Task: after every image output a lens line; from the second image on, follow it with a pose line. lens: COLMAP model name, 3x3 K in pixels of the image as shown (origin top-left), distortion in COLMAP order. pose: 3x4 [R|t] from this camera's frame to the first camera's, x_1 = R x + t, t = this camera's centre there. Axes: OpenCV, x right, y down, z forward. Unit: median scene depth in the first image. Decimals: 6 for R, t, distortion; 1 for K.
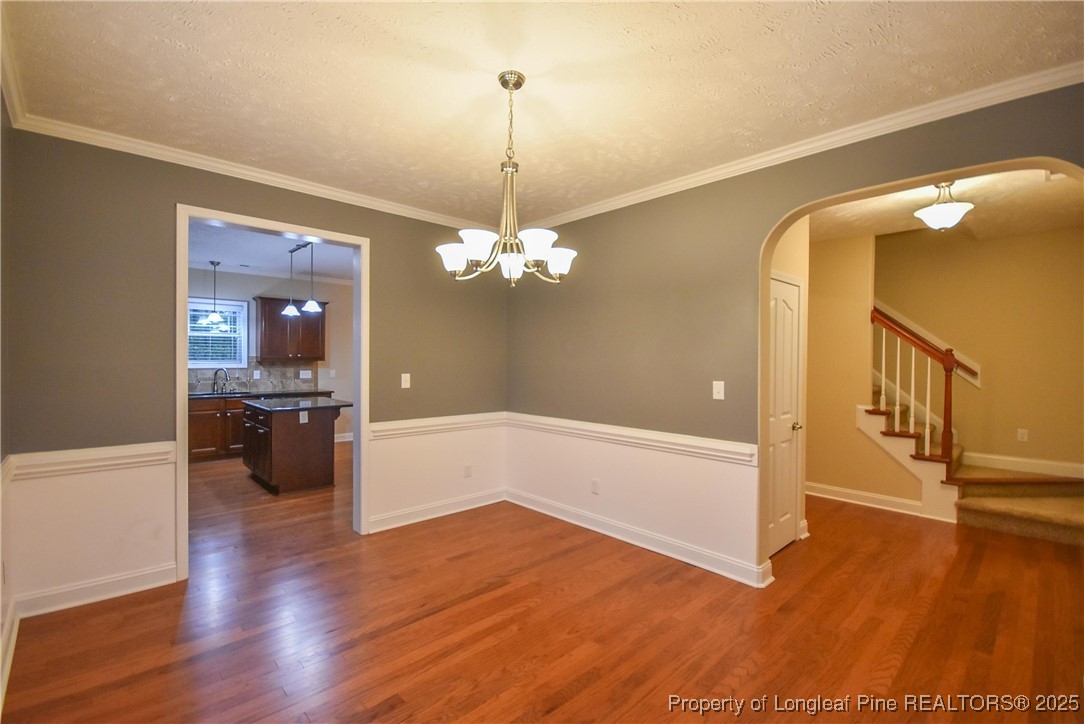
lens RADIAL K [[489.5, 0, 541.9], [0, 489.5, 361.1], [0, 0, 1]] dist [-0.025932, -0.000038]
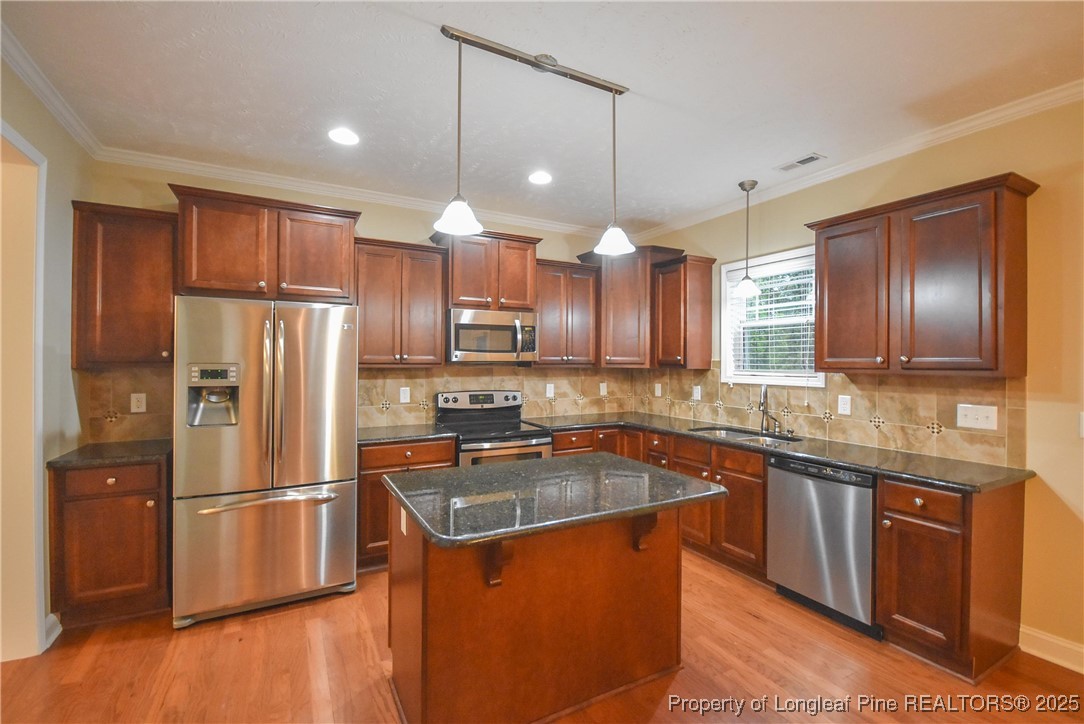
lens RADIAL K [[489.5, 0, 544.0], [0, 489.5, 360.5], [0, 0, 1]] dist [-0.025932, -0.000038]
pose [[-0.259921, -0.003525, -0.965624, -0.095575], [-0.012300, 0.999924, -0.000339, -0.007705], [0.965552, 0.011789, -0.259944, 0.830034]]
